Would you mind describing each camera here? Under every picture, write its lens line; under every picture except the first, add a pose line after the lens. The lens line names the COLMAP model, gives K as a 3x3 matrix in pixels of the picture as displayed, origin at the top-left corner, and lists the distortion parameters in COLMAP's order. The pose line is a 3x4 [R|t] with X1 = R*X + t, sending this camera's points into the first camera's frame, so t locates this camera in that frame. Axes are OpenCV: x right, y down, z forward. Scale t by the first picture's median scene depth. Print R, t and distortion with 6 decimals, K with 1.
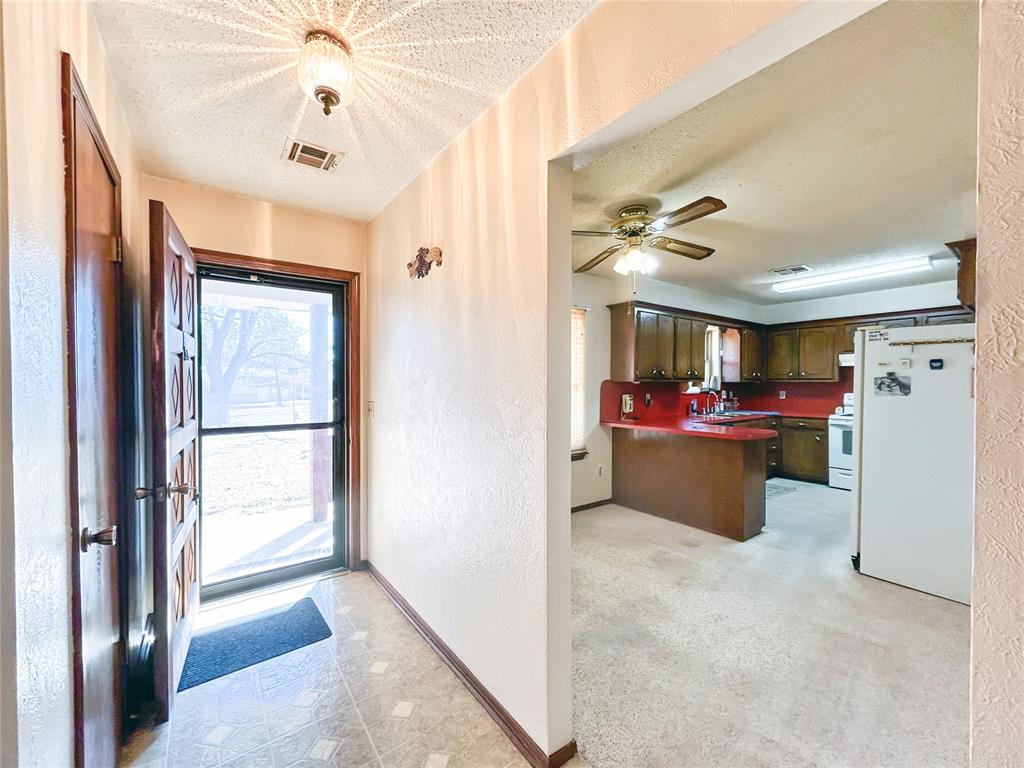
lens RADIAL K [[414.8, 0, 512.8], [0, 414.8, 384.6], [0, 0, 1]] dist [0.000623, -0.000337]
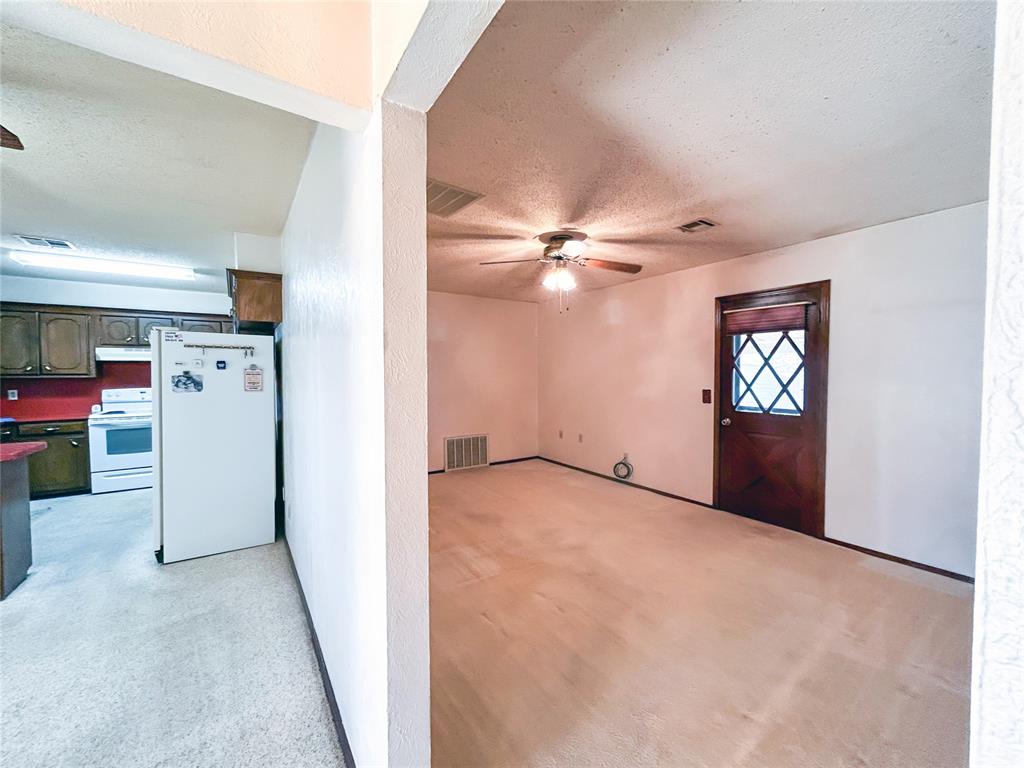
lens RADIAL K [[414.8, 0, 509.0], [0, 414.8, 385.7], [0, 0, 1]] dist [0.000623, -0.000337]
pose [[0.063086, -0.030949, 0.997528, -0.086152], [0.009020, 0.999496, 0.030440, -0.010389], [-0.997967, 0.007077, 0.063334, 0.046024]]
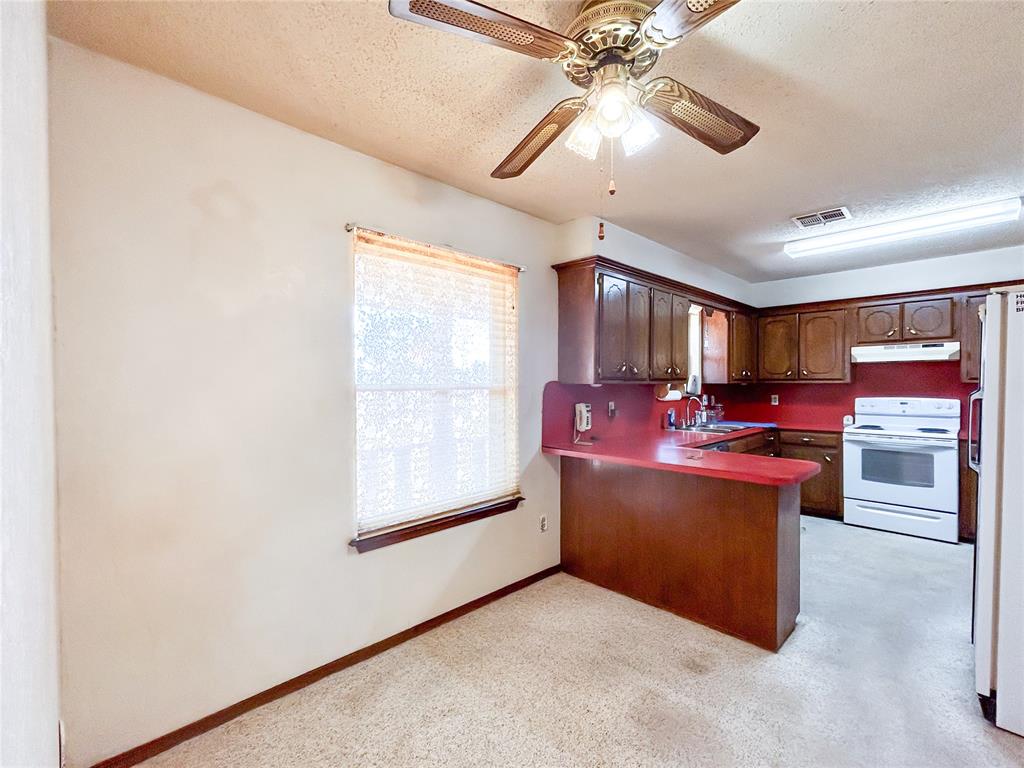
lens RADIAL K [[459.6, 0, 511.9], [0, 459.6, 387.2], [0, 0, 1]] dist [-0.000657, -0.000770]
pose [[0.990870, -0.003361, 0.134781, 0.071227], [0.002845, 0.999988, 0.004025, -0.005293], [-0.134793, -0.003605, 0.990867, 0.315464]]
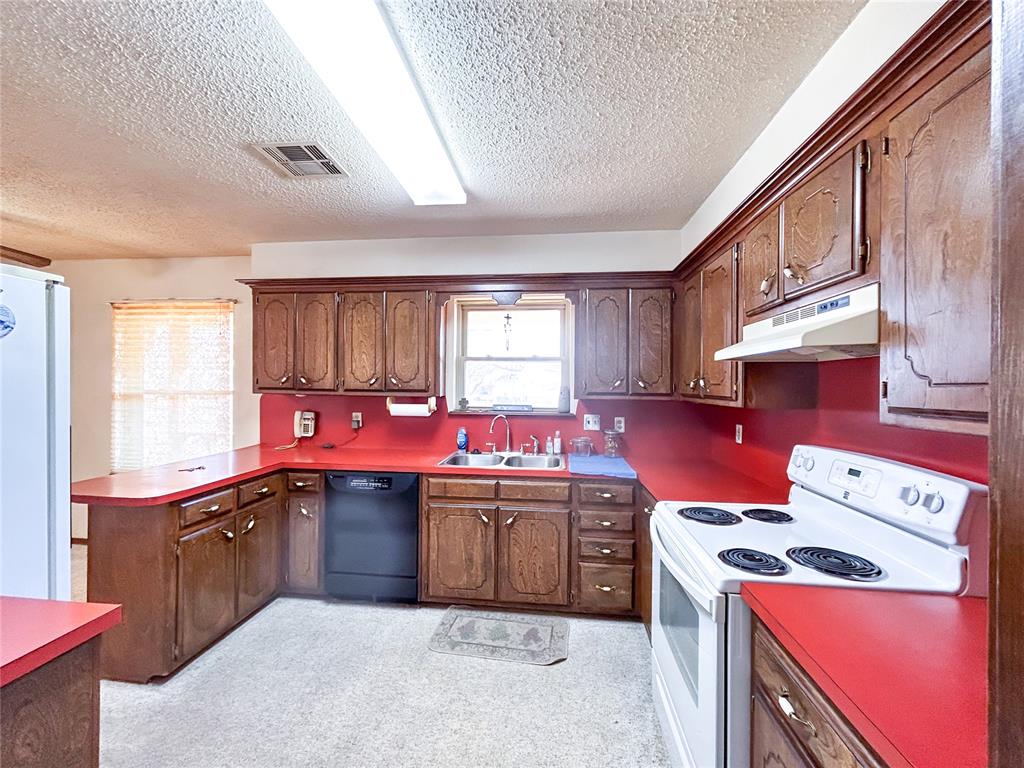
lens RADIAL K [[414.8, 0, 508.8], [0, 414.8, 384.4], [0, 0, 1]] dist [0.000623, -0.000337]
pose [[0.725833, 0.008416, -0.687819, 1.112662], [-0.017742, 0.999822, -0.006488, -0.025409], [0.687642, 0.016912, 0.725853, 0.789369]]
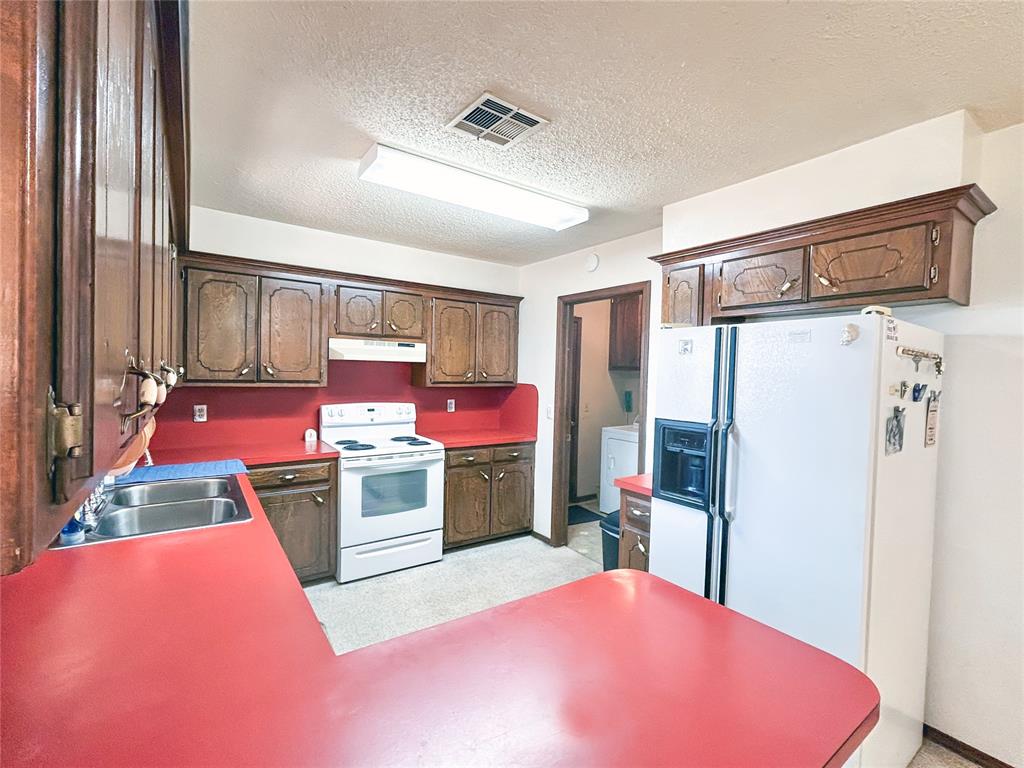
lens RADIAL K [[459.6, 0, 510.0], [0, 459.6, 386.9], [0, 0, 1]] dist [-0.000657, -0.000770]
pose [[0.037789, -0.030602, 0.998817, 0.223008], [-0.019216, 0.999324, 0.031344, -0.039169], [-0.999101, -0.020378, 0.037175, 0.925521]]
